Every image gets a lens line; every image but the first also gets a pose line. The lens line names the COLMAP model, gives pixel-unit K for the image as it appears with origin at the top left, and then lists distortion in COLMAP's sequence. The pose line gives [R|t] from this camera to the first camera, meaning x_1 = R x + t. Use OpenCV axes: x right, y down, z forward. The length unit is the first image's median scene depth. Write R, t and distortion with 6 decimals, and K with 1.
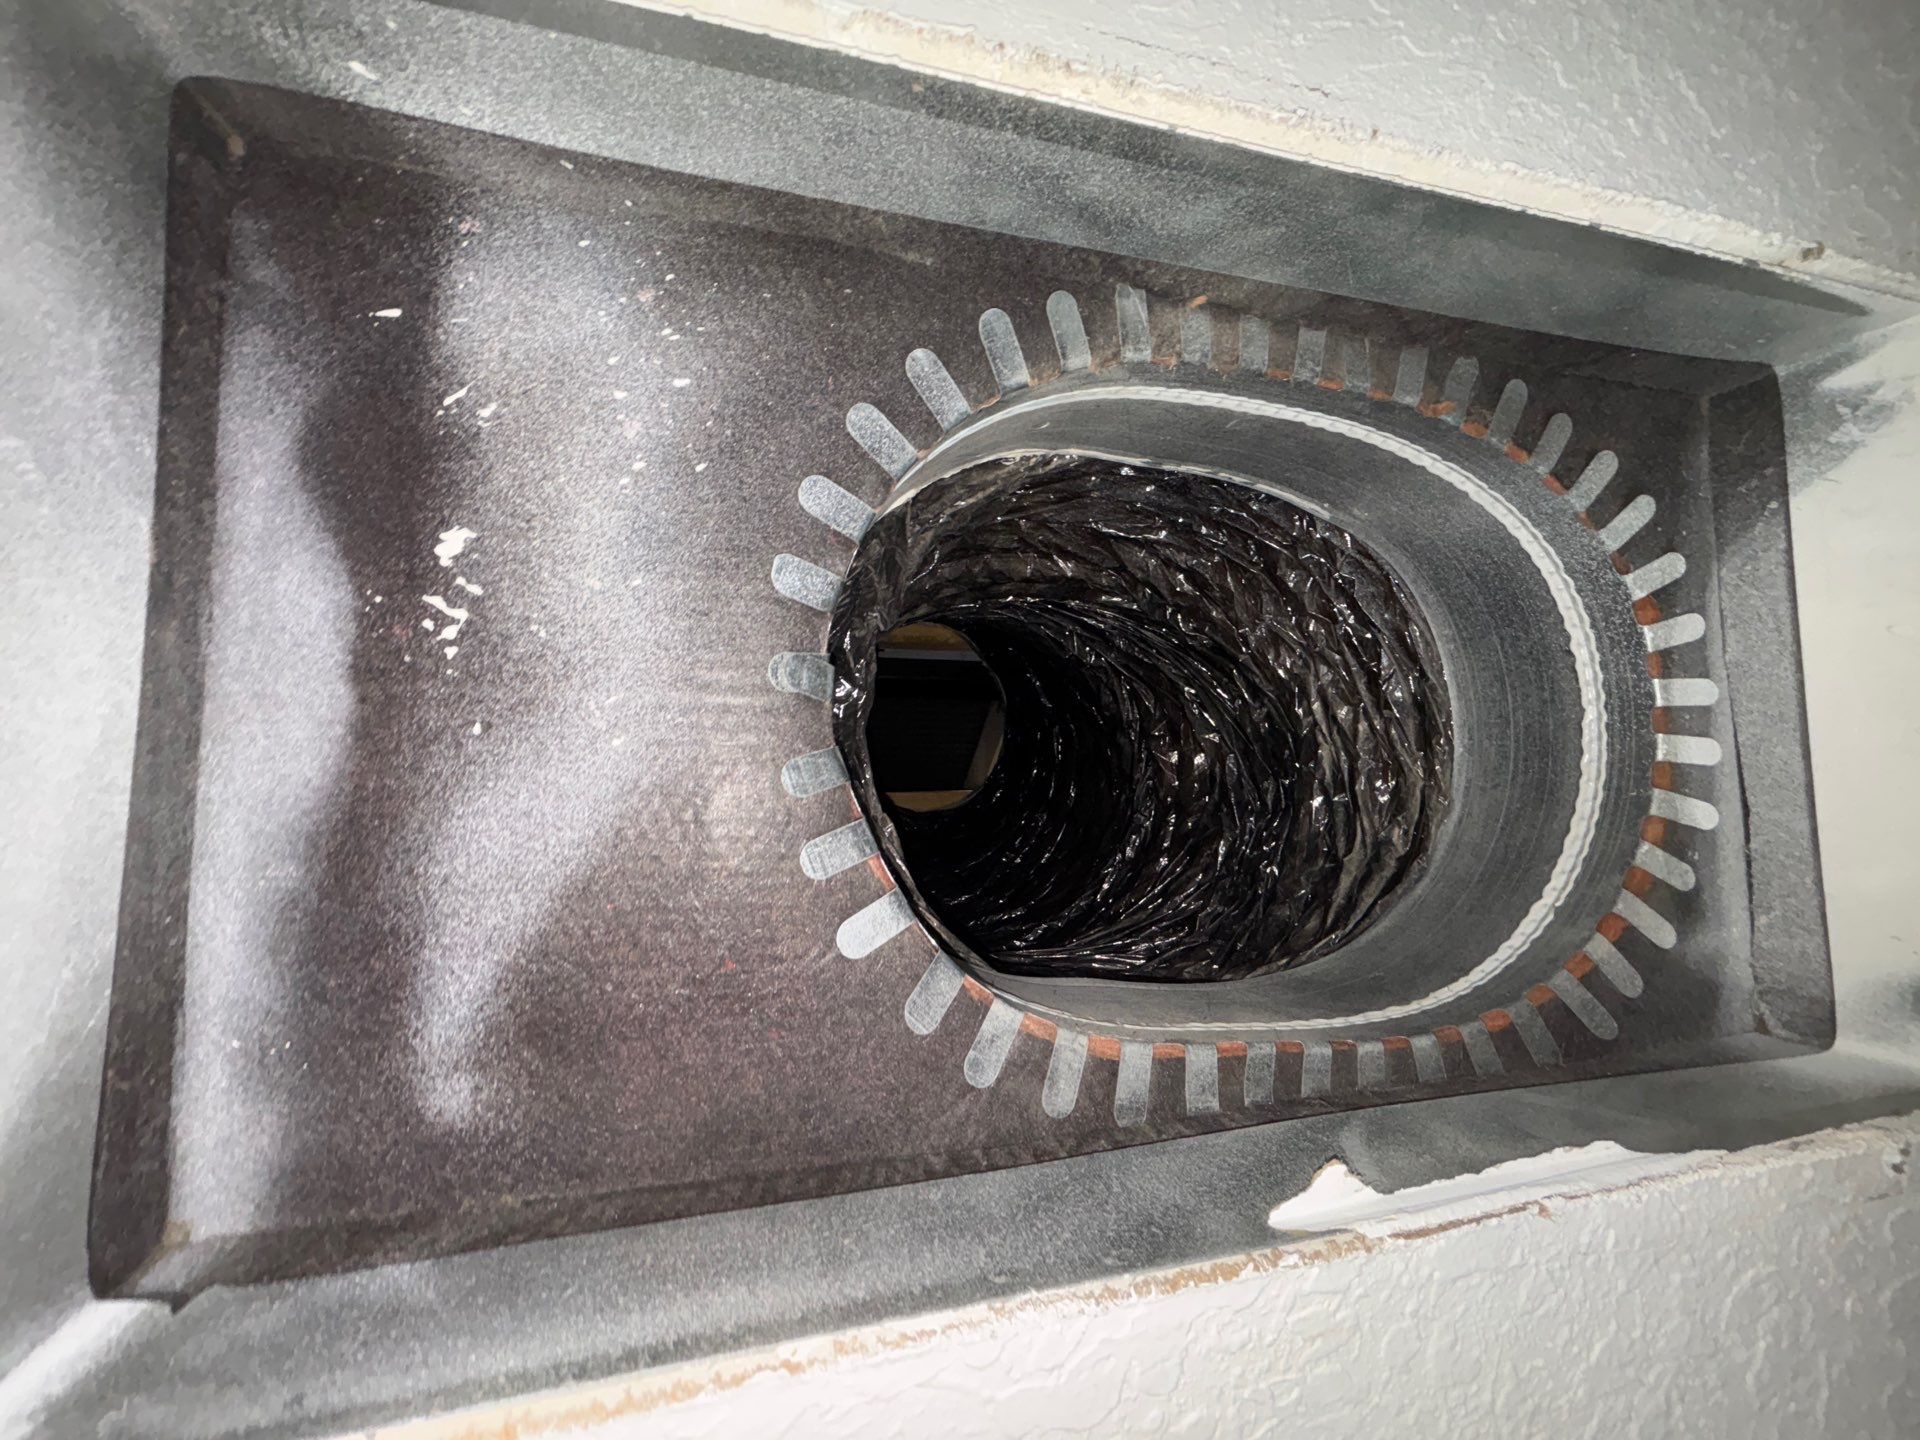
lens RADIAL K [[770.9, 0, 957.1], [0, 770.9, 717.0], [0, 0, 1]] dist [-0.000166, -0.000581]
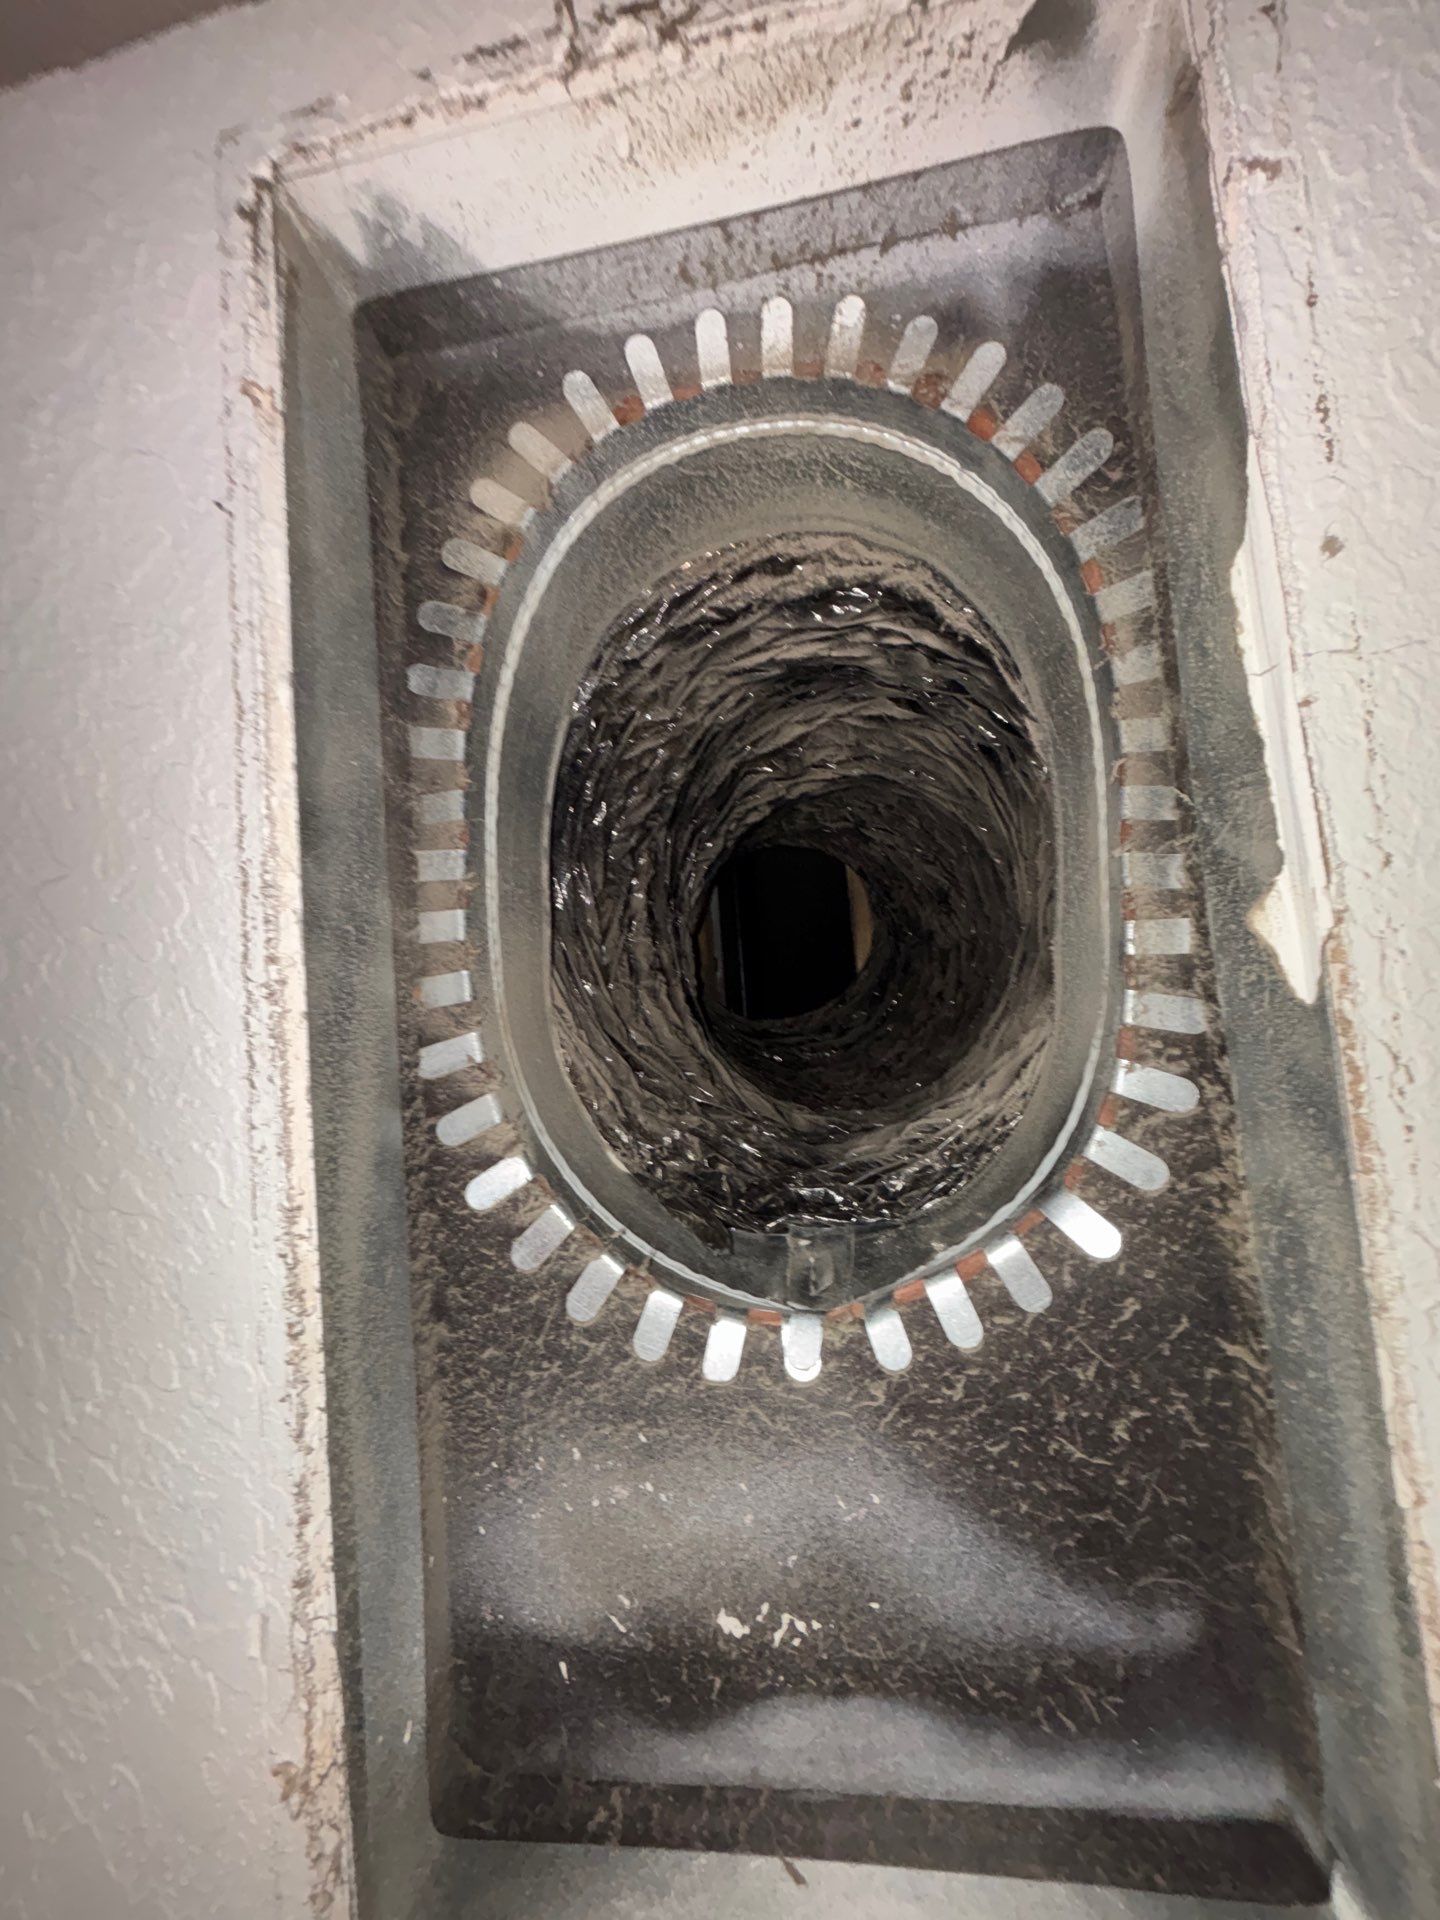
lens RADIAL K [[770.9, 0, 721.0], [0, 770.9, 958.6], [0, 0, 1]] dist [-0.000166, -0.000581]
pose [[-0.108775, -0.974665, -0.195439, 0.436356], [0.992677, -0.096111, -0.073184, -0.026028], [0.052546, -0.201968, 0.977981, -0.023251]]
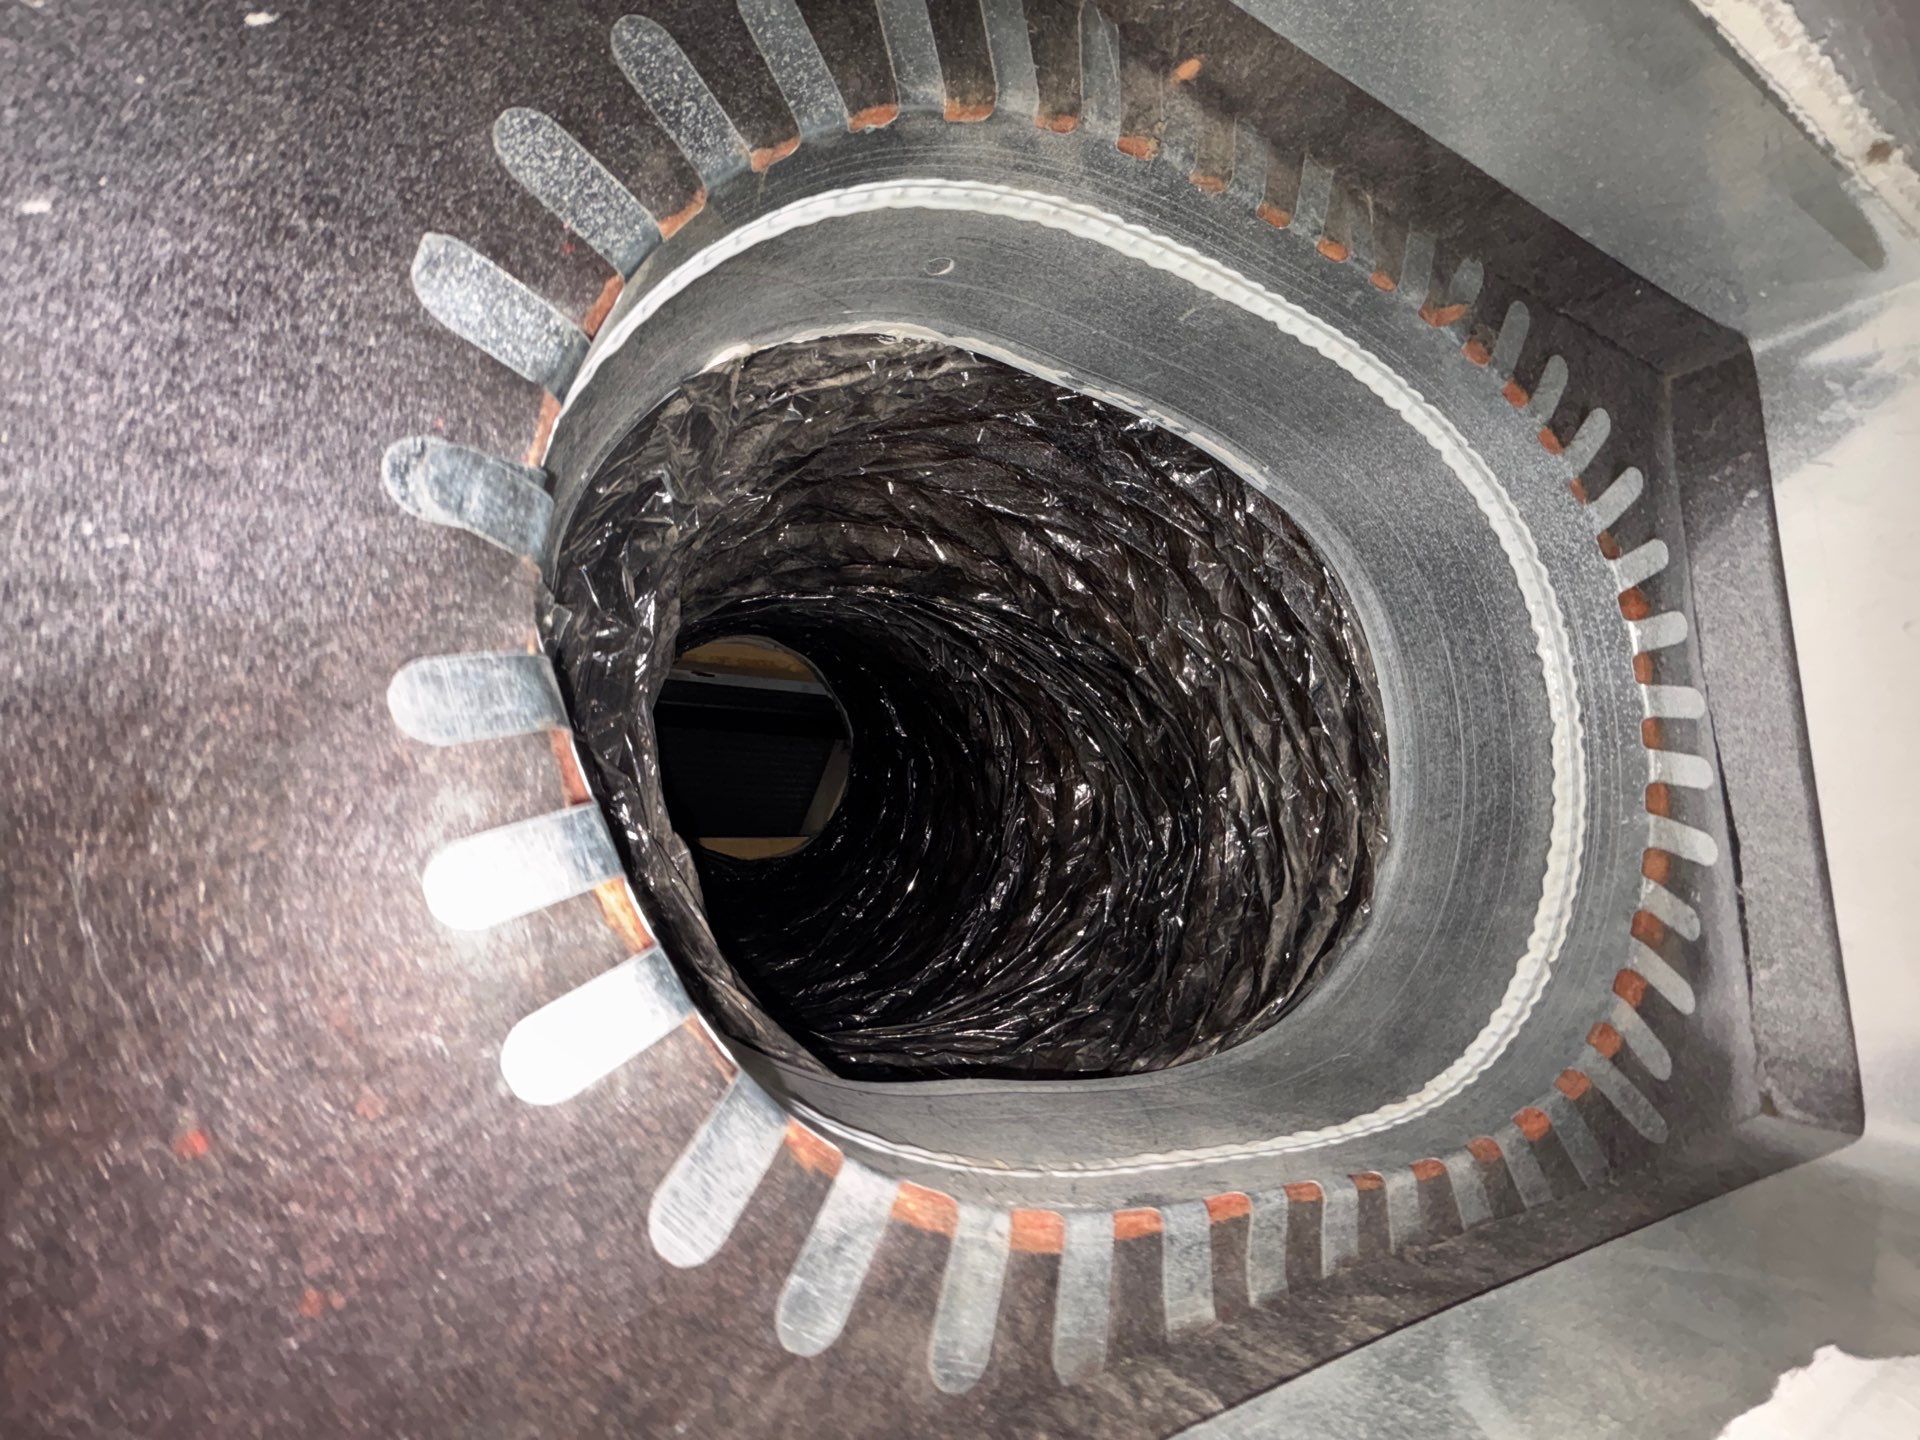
lens RADIAL K [[770.9, 0, 957.1], [0, 770.9, 717.0], [0, 0, 1]] dist [-0.000166, -0.000581]
pose [[0.978150, 0.049075, 0.202026, 0.002191], [-0.034232, 0.996495, -0.076323, 0.077653], [-0.205063, 0.067739, 0.976402, 0.341295]]
